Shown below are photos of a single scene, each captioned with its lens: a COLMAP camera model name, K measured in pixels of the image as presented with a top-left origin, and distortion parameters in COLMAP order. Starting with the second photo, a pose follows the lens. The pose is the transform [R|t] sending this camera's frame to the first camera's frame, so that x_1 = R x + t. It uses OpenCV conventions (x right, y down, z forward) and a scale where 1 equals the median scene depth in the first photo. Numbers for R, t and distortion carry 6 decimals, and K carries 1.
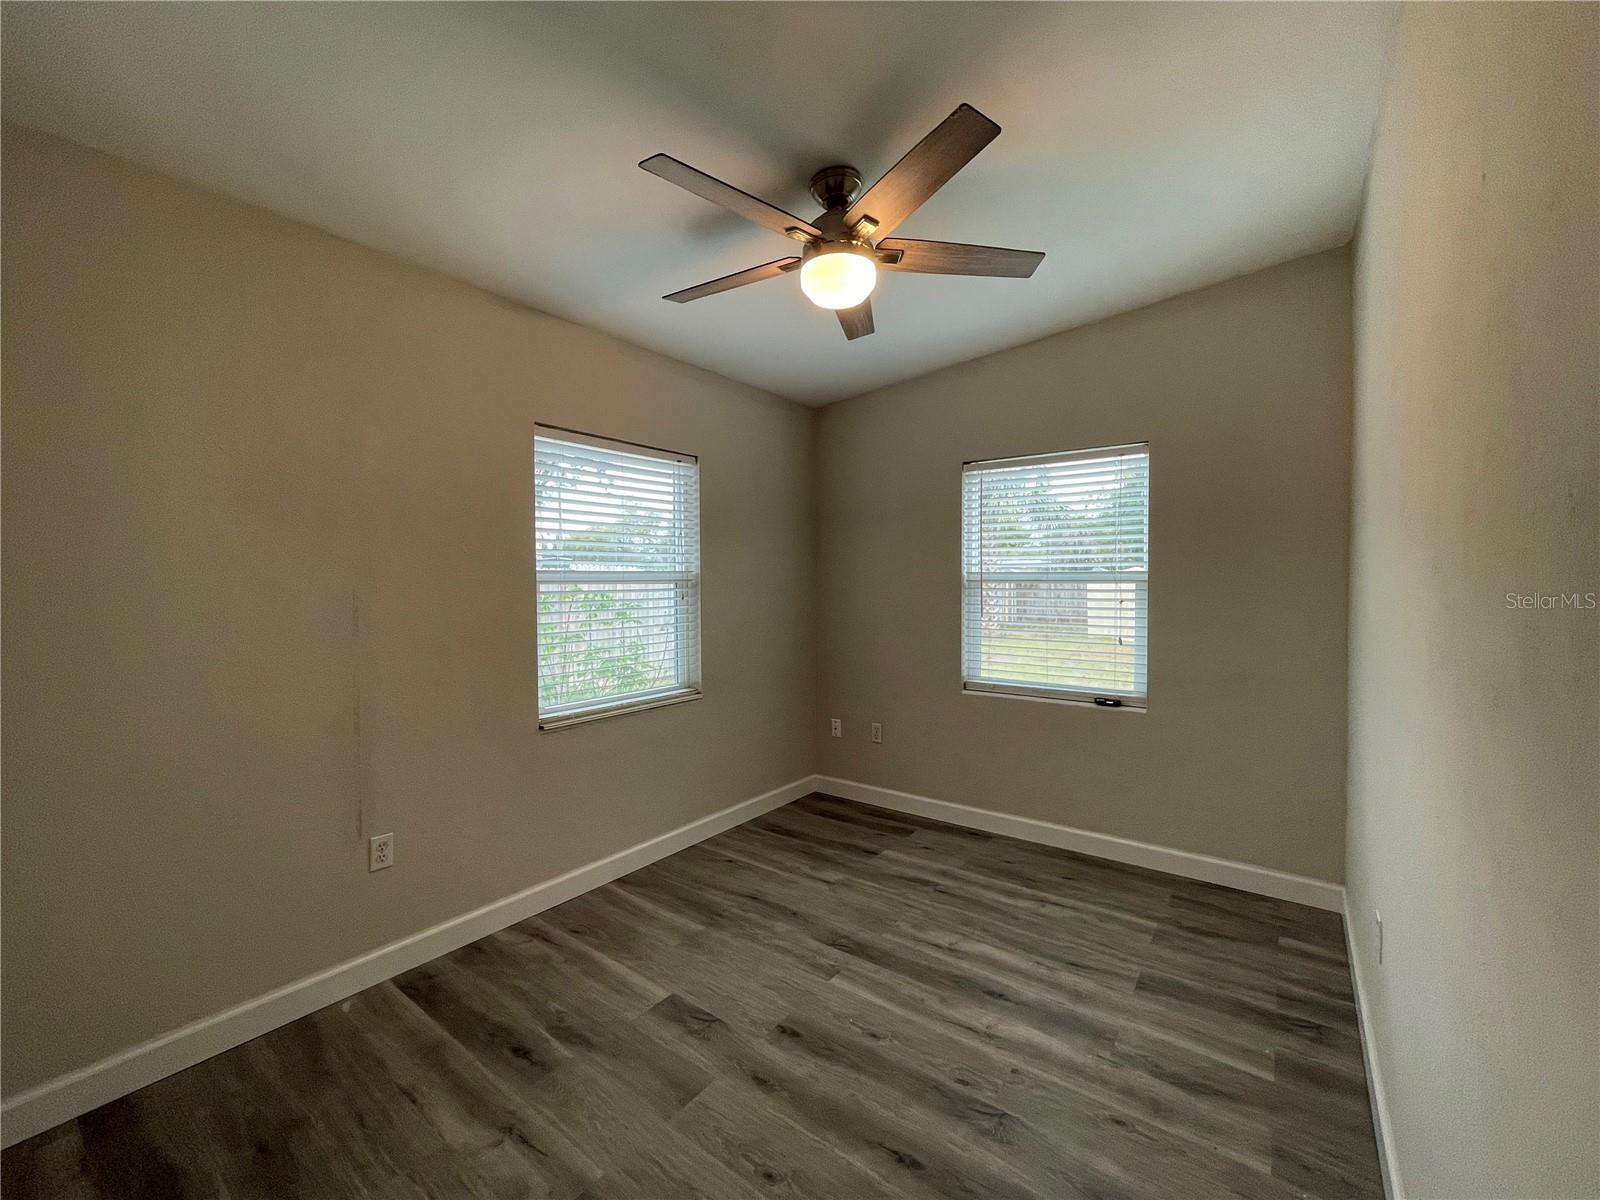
lens RADIAL K [[647.7, 0, 802.2], [0, 647.7, 596.0], [0, 0, 1]] dist [-0.003488, -0.000059]
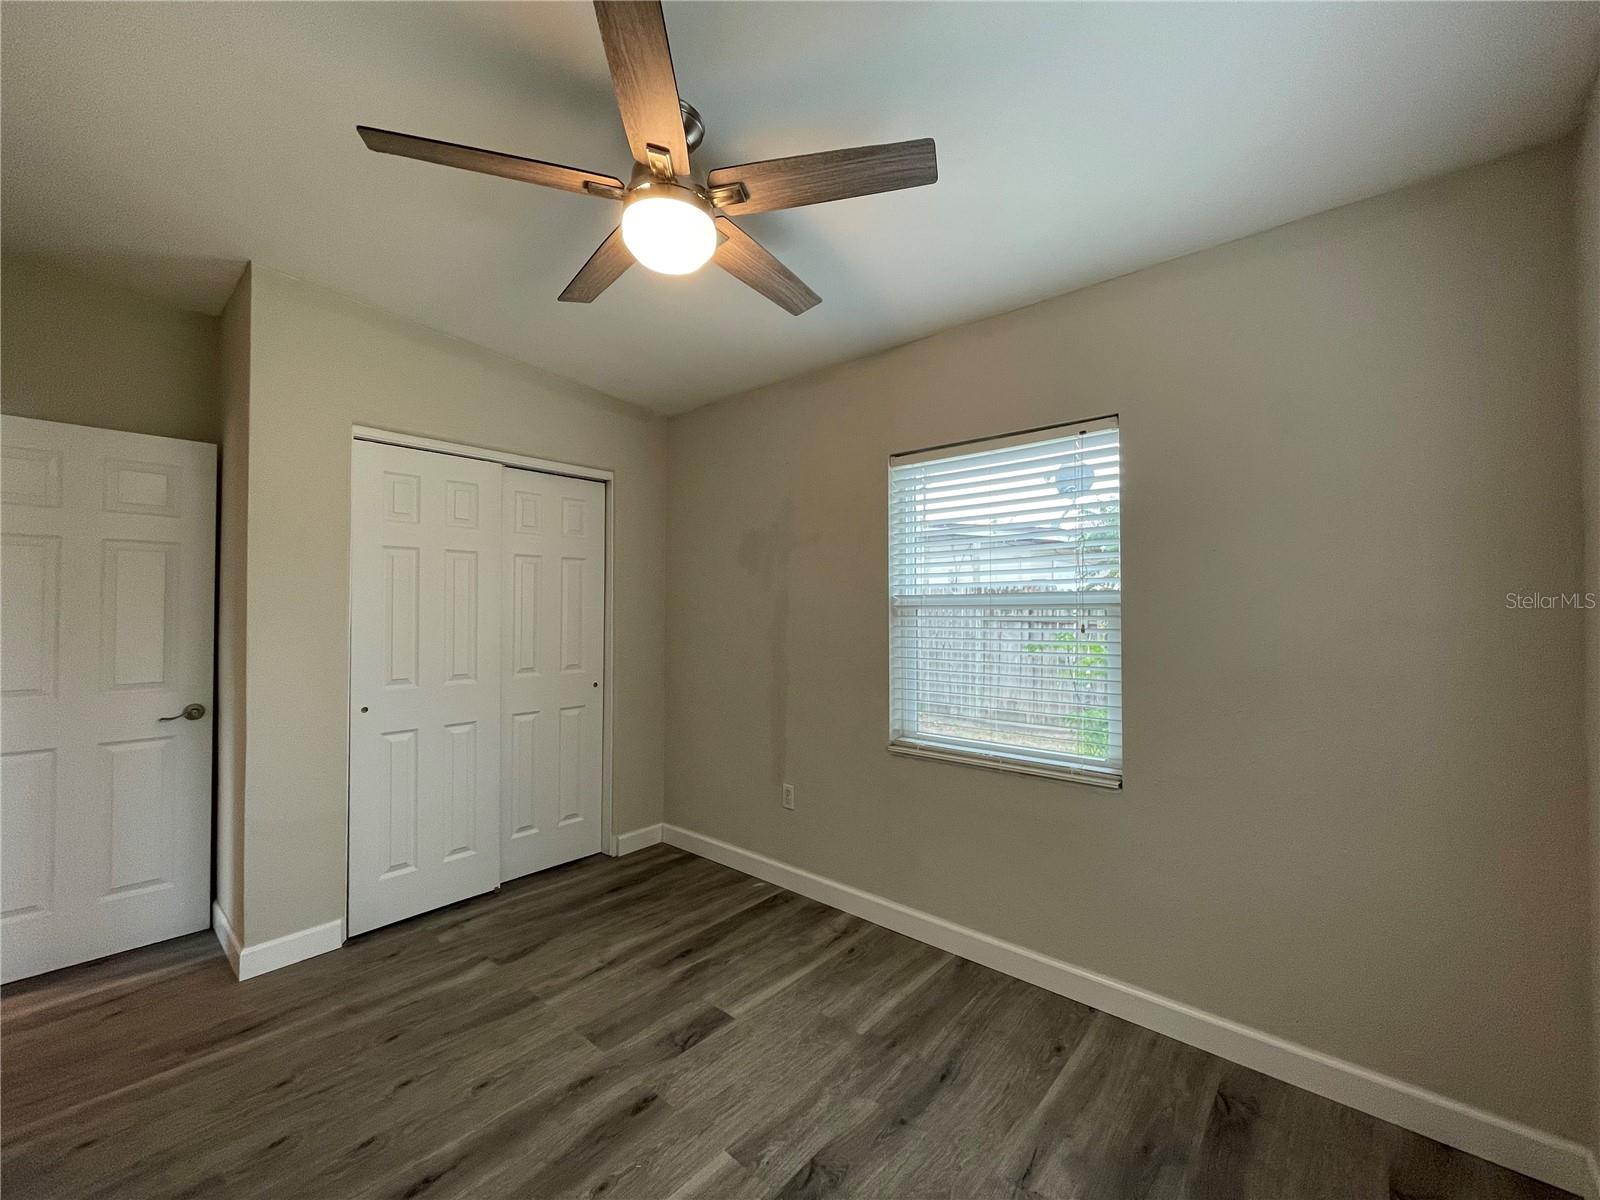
lens RADIAL K [[647.7, 0, 802.2], [0, 647.7, 596.0], [0, 0, 1]] dist [-0.003488, -0.000059]
pose [[-0.069992, -0.015621, -0.997425, 0.773120], [-0.021909, 0.999660, -0.014119, -0.025426], [0.997307, 0.020865, -0.070311, 1.120813]]
